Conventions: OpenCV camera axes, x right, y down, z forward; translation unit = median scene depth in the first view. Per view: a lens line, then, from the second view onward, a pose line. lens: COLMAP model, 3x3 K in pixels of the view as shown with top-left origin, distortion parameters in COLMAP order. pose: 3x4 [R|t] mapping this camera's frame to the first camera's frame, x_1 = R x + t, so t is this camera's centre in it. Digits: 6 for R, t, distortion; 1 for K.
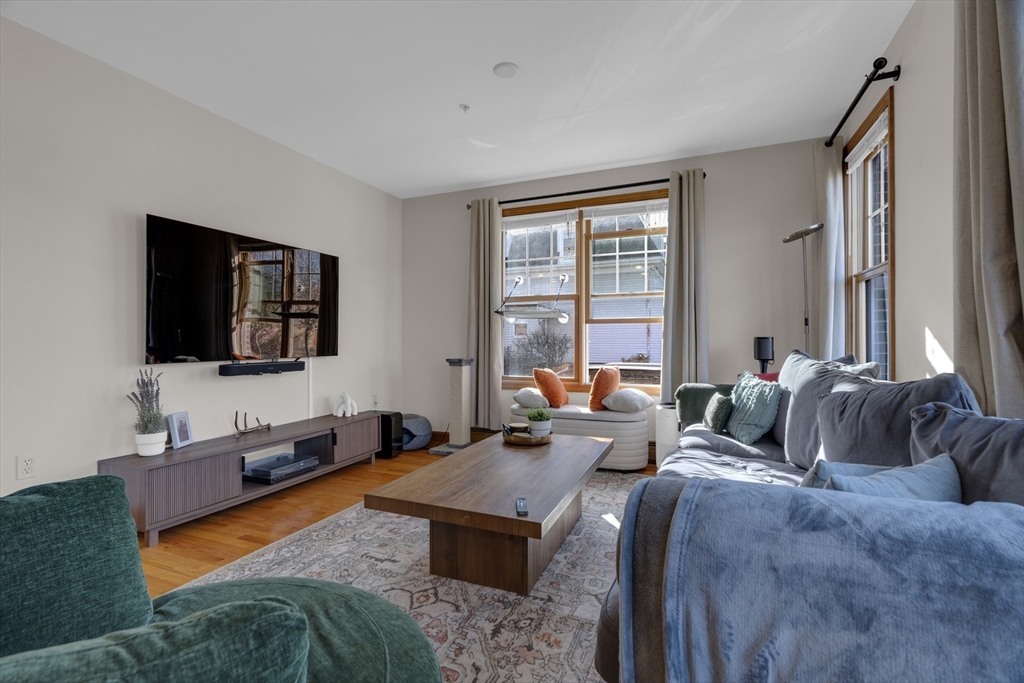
lens RADIAL K [[463.9, 0, 516.7], [0, 463.9, 341.8], [0, 0, 1]] dist [0.001136, 0.000836]
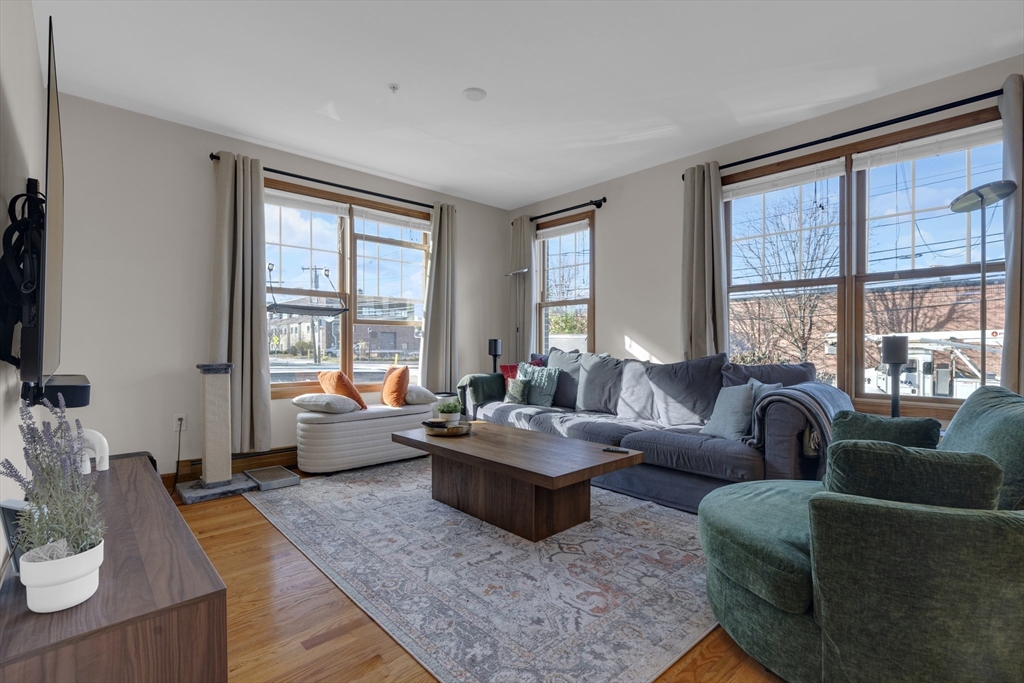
lens RADIAL K [[463.9, 0, 516.7], [0, 463.9, 341.8], [0, 0, 1]] dist [0.001136, 0.000836]
pose [[0.410930, 0.008784, 0.911625, -0.695960], [-0.000341, 0.999955, -0.009481, 0.010862], [-0.911667, 0.003585, 0.410914, 0.320100]]
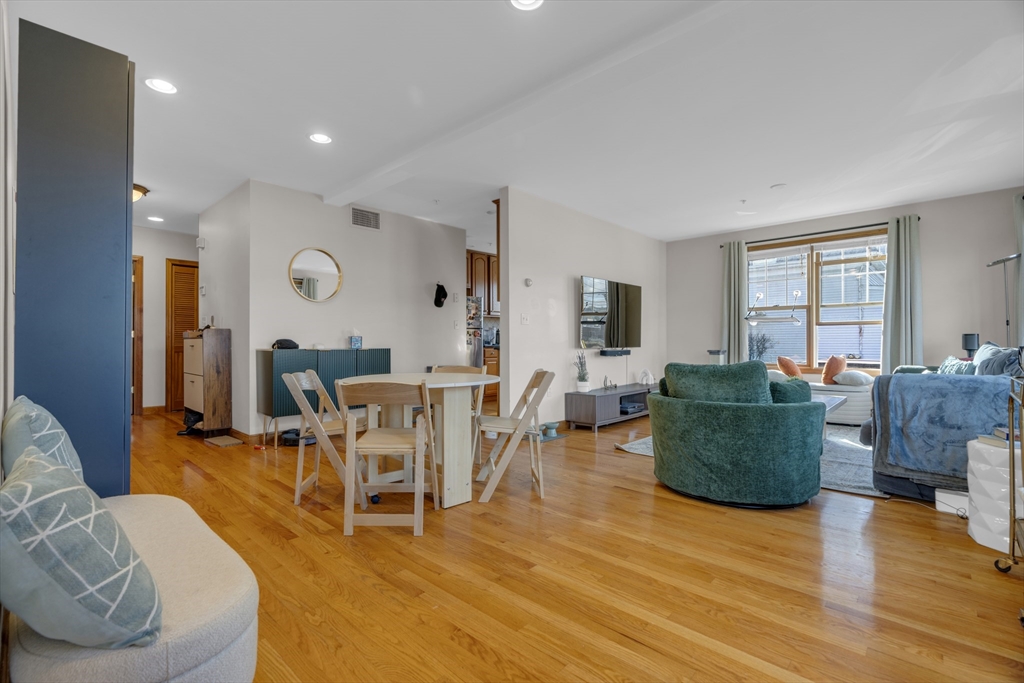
lens RADIAL K [[463.9, 0, 516.7], [0, 463.9, 341.8], [0, 0, 1]] dist [0.001136, 0.000836]
pose [[0.937570, -0.000189, -0.347797, -0.245550], [-0.000984, 0.999994, -0.003195, 0.018149], [0.347796, 0.003338, 0.937564, -0.734229]]
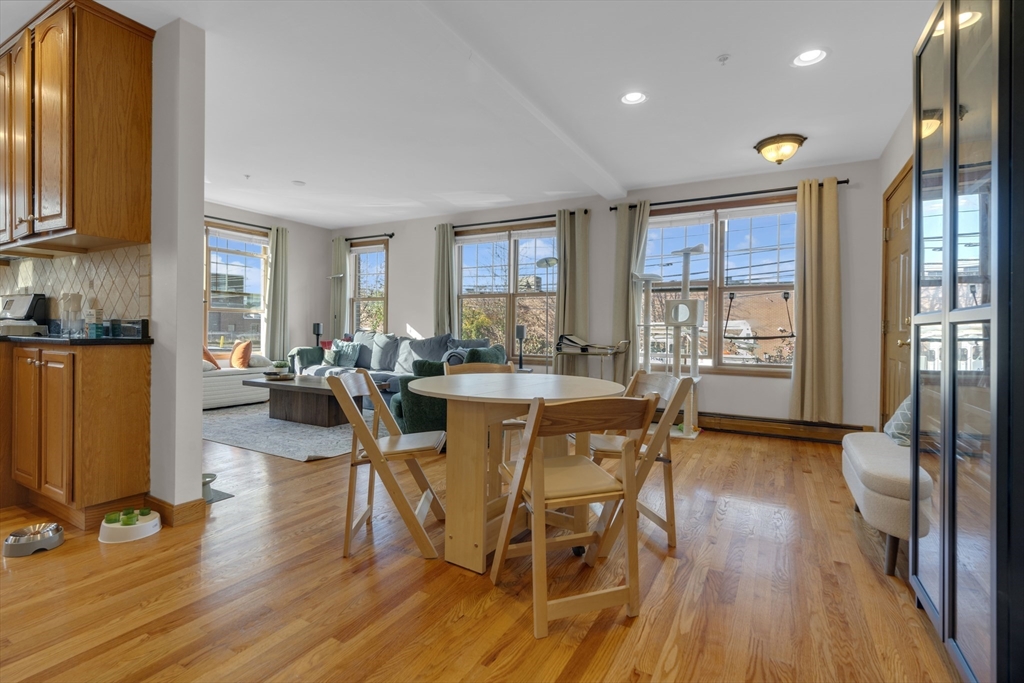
lens RADIAL K [[471.2, 0, 508.9], [0, 471.2, 330.8], [0, 0, 1]] dist [-0.002378, 0.000001]
pose [[0.126860, 0.001537, 0.991919, -1.303061], [-0.011502, 0.999934, -0.000078, 0.013320], [-0.991854, -0.011399, 0.126869, -0.084787]]
